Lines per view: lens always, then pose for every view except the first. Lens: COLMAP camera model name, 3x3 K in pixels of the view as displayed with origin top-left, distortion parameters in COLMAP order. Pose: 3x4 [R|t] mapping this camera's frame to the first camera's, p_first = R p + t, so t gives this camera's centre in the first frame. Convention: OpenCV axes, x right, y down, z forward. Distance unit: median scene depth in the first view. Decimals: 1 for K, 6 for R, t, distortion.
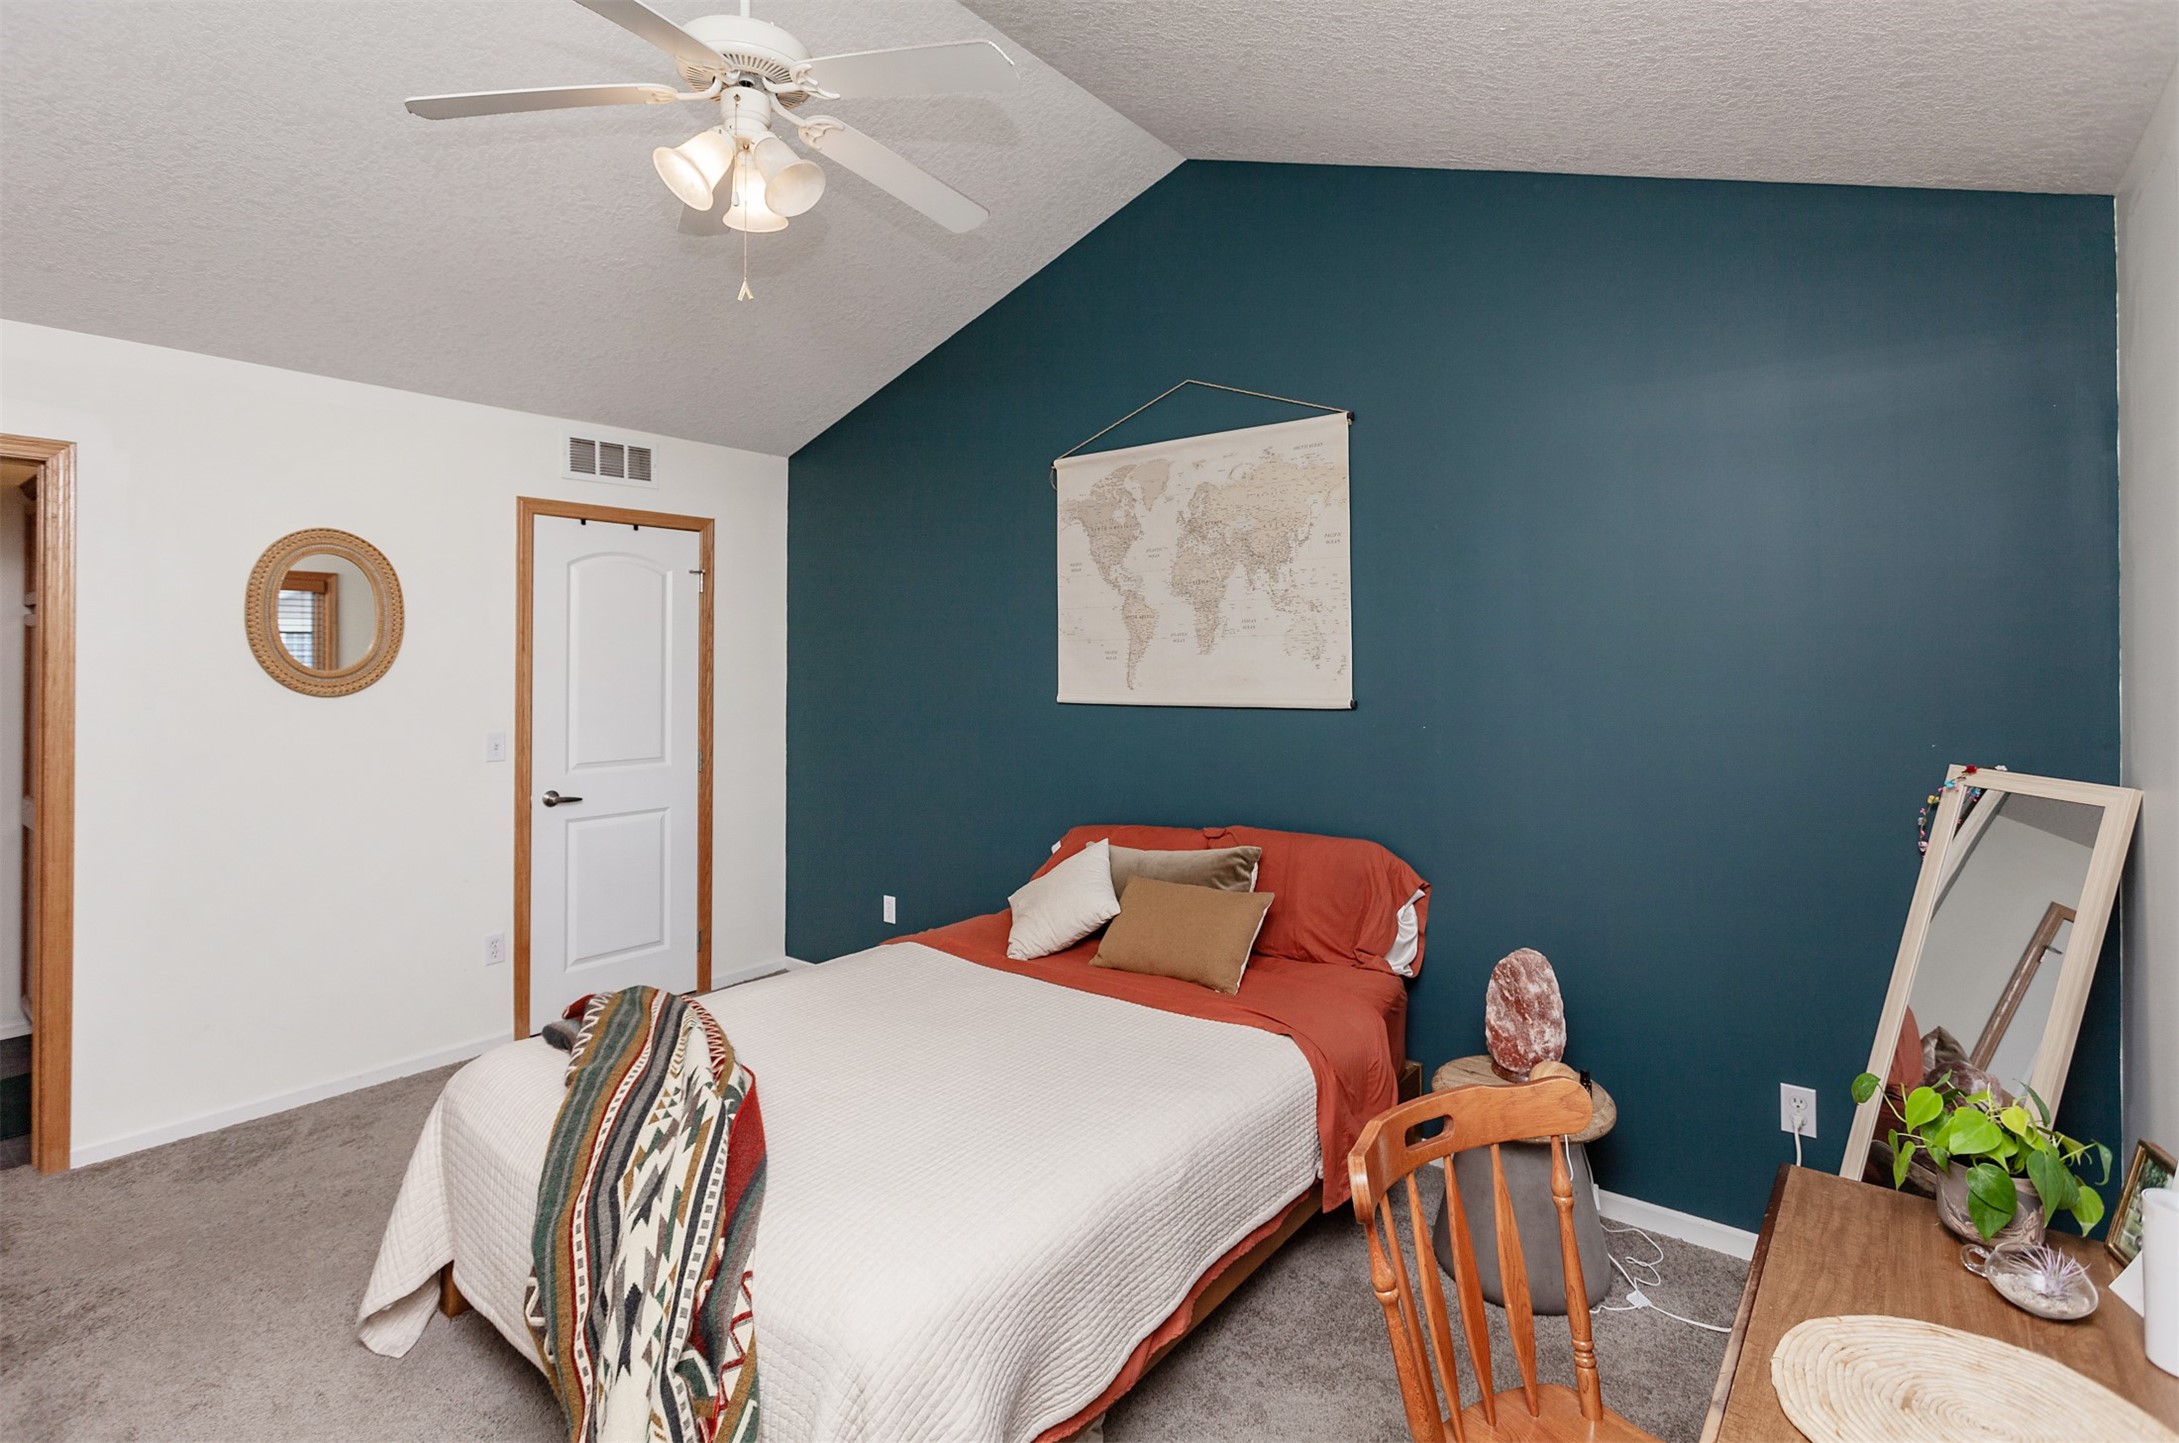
lens RADIAL K [[1028.3, 0, 1093.4], [0, 1028.3, 646.7], [0, 0, 1]] dist [-0.007072, -0.000348]
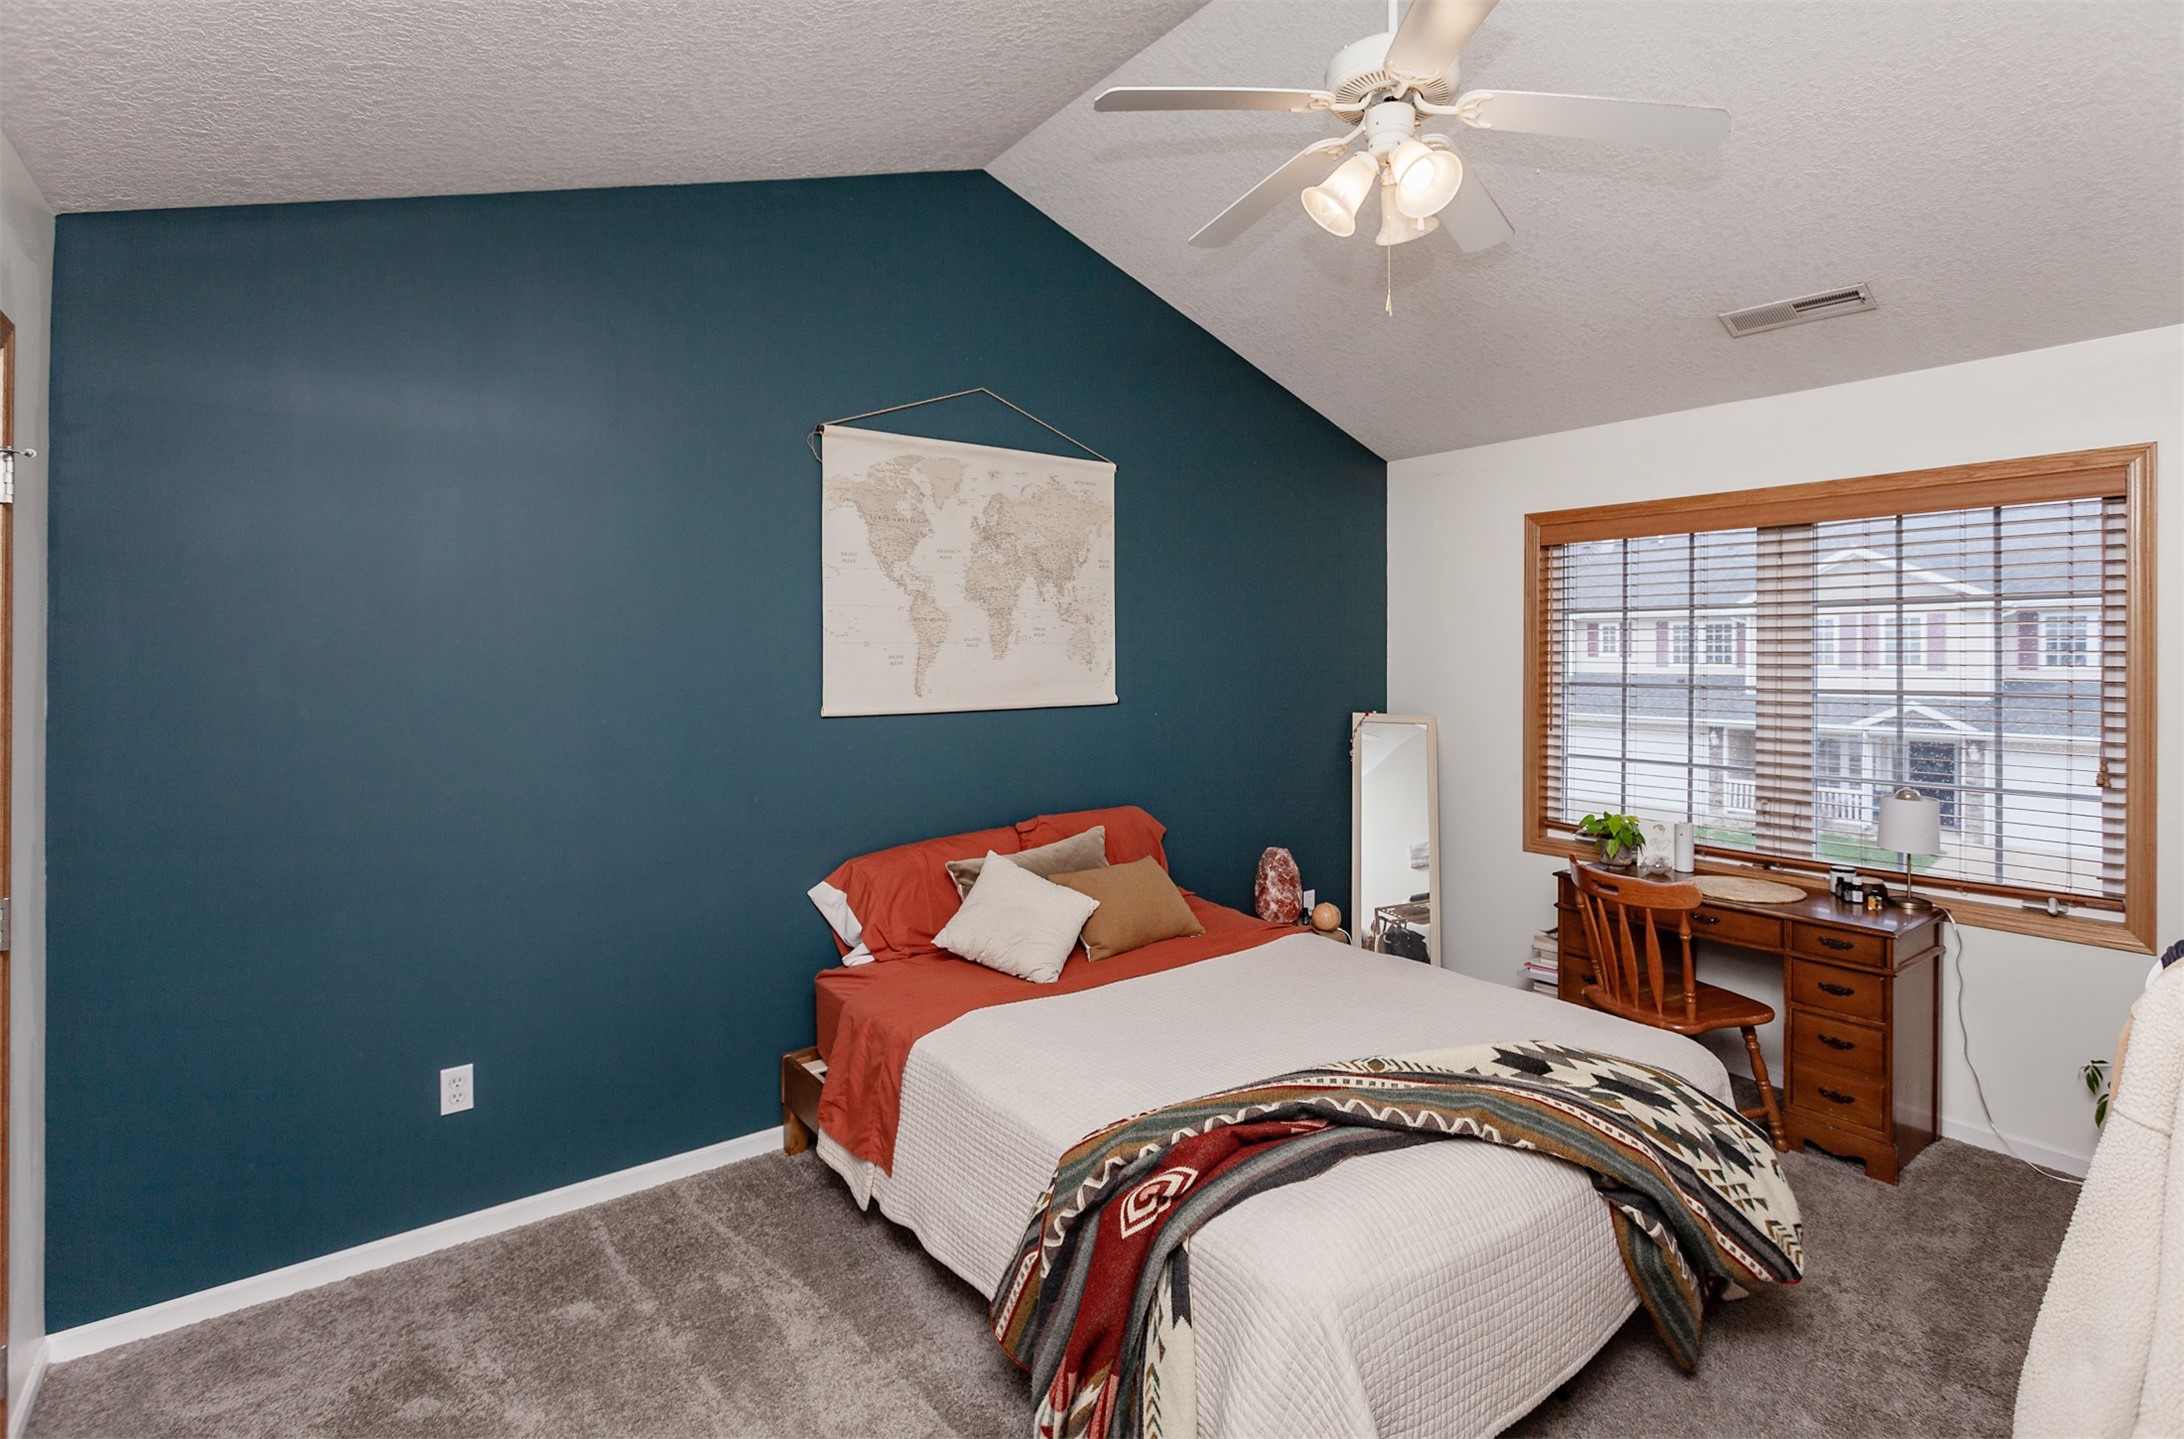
lens RADIAL K [[1030.7, 0, 1095.9], [0, 1030.7, 644.6], [0, 0, 1]] dist [-0.007072, -0.000348]
pose [[0.255612, 0.010634, 0.966721, -0.856233], [-0.011760, 0.999900, -0.007889, -0.000379], [-0.966708, -0.009352, 0.255711, 0.626955]]
